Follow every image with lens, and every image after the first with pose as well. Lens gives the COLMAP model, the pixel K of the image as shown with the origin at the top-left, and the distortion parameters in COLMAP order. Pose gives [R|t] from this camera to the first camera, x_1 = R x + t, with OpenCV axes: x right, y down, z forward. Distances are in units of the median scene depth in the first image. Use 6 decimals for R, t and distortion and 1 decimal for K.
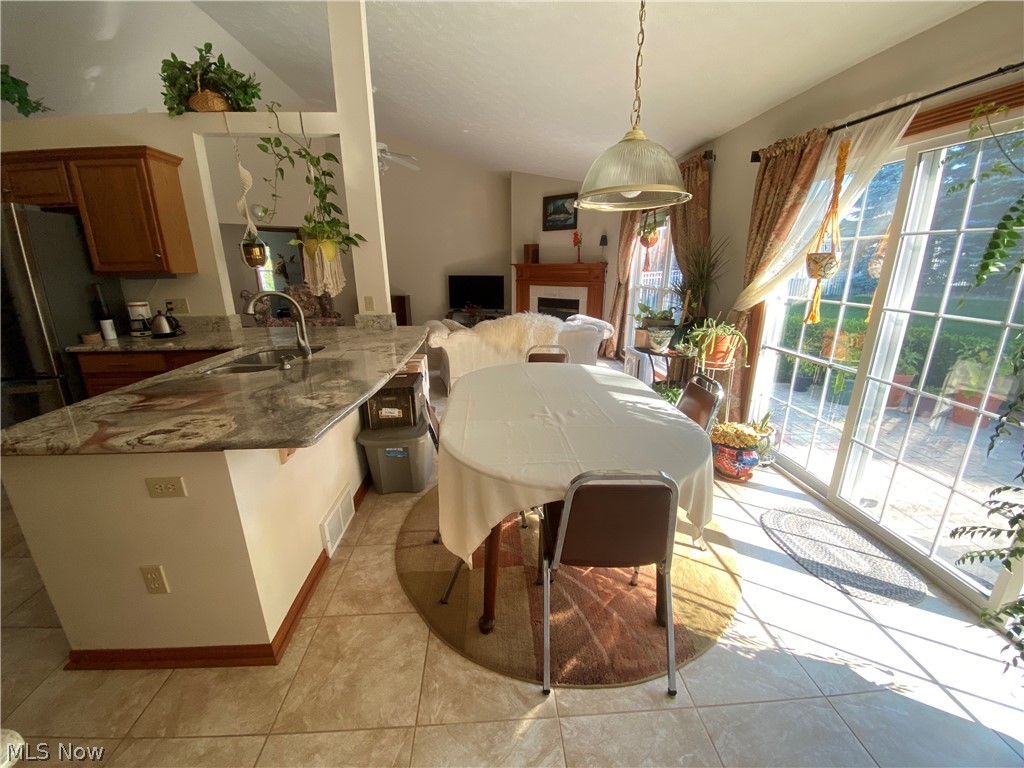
lens RADIAL K [[415.8, 0, 511.8], [0, 415.8, 388.3], [0, 0, 1]] dist [0.018081, -0.020103]
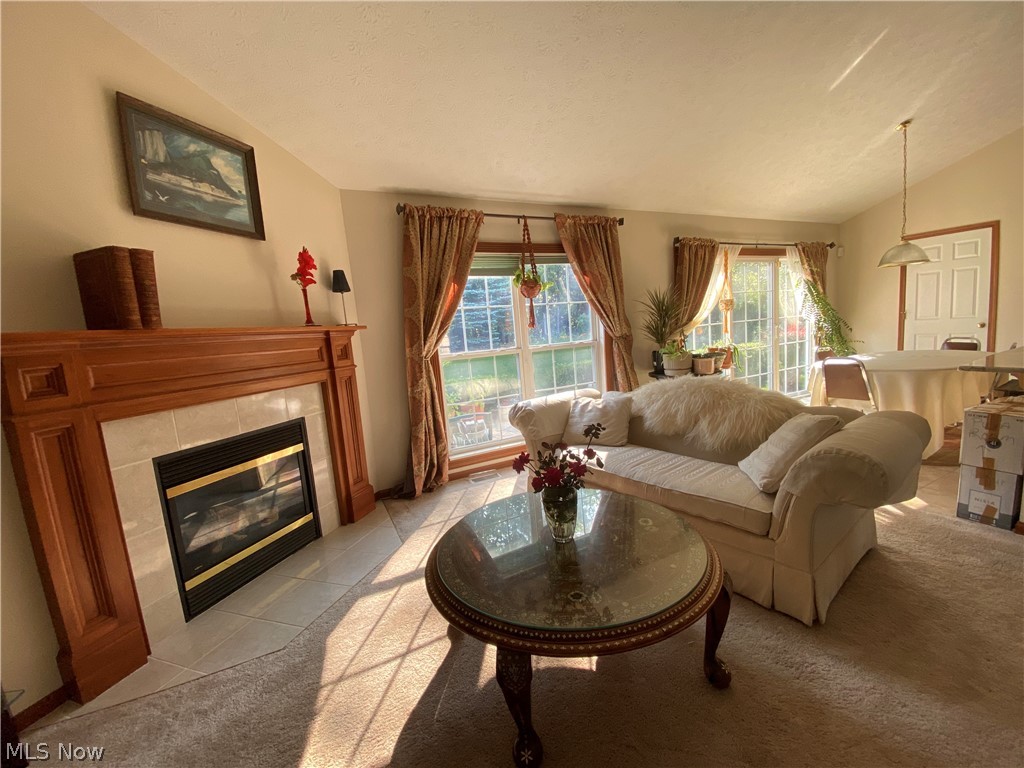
lens RADIAL K [[413.3, 0, 511.5], [0, 413.3, 386.5], [0, 0, 1]] dist [0.035416, -0.029695]
pose [[-0.385748, -0.085241, 0.918658, -0.642743], [0.340836, 0.912118, 0.227753, -0.614901], [-0.857338, 0.400967, -0.322795, 2.215033]]
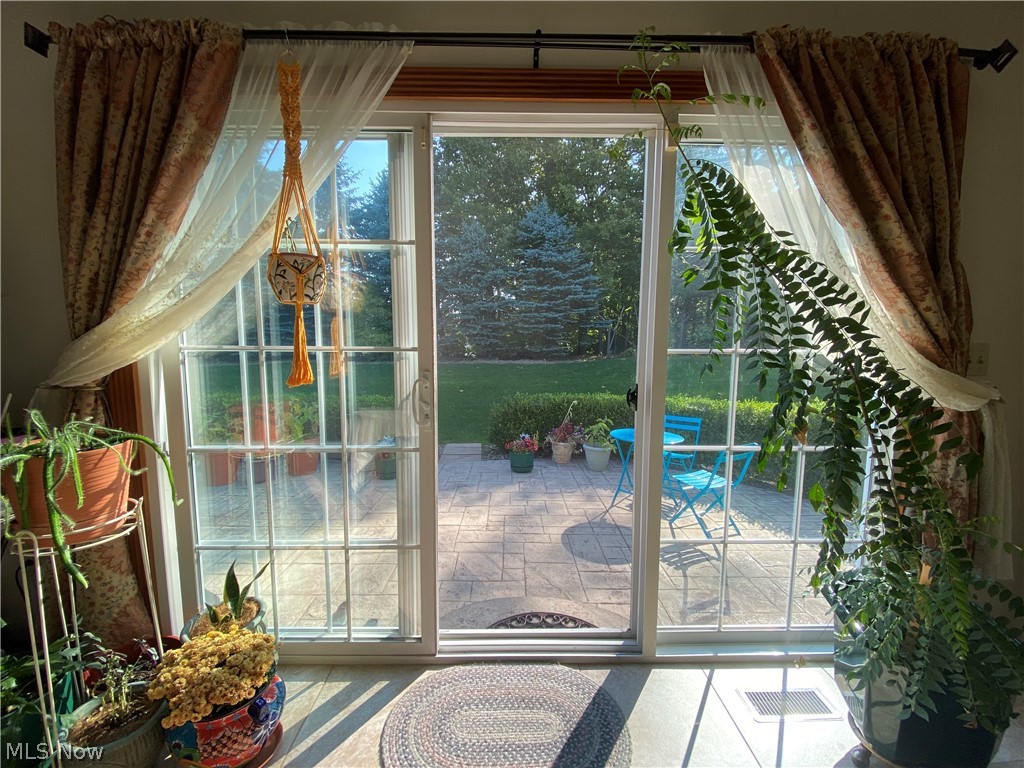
lens RADIAL K [[415.8, 0, 511.8], [0, 415.8, 388.3], [0, 0, 1]] dist [0.018081, -0.020103]
pose [[0.042992, -0.099086, 0.994150, 0.158893], [0.280012, 0.956383, 0.083213, -0.101556], [-0.959033, 0.274796, 0.068862, 0.587229]]
